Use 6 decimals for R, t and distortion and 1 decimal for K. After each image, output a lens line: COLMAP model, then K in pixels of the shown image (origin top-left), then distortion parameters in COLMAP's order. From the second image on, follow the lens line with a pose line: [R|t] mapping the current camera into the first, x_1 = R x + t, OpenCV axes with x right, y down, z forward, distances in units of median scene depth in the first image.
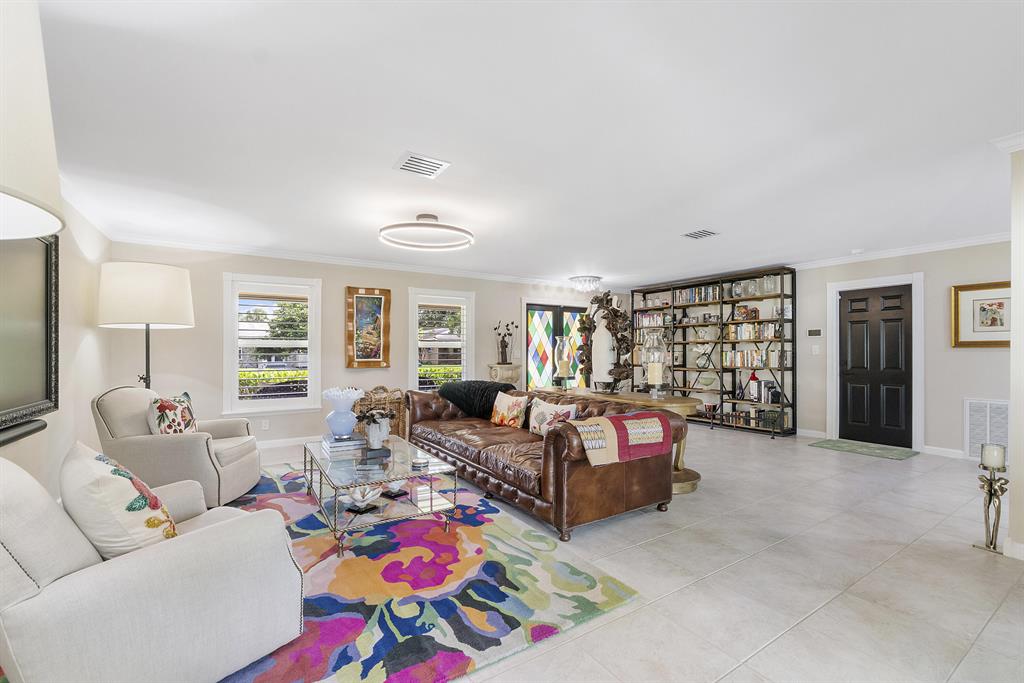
lens RADIAL K [[445.2, 0, 515.7], [0, 445.2, 343.8], [0, 0, 1]] dist [-0.007684, -0.000607]
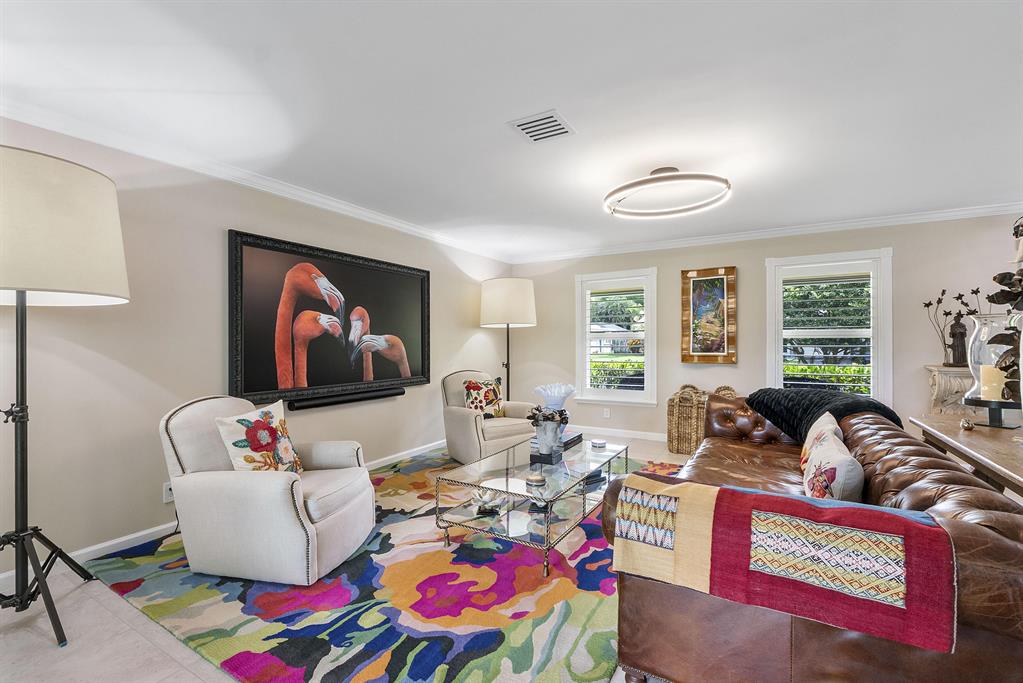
lens RADIAL K [[444.8, 0, 511.9], [0, 444.8, 332.3], [0, 0, 1]] dist [-0.007684, -0.000607]
pose [[0.444502, -0.020838, -0.895535, 0.419332], [0.021105, 0.999696, -0.012786, -0.003062], [0.895529, -0.013217, 0.444807, 0.463497]]
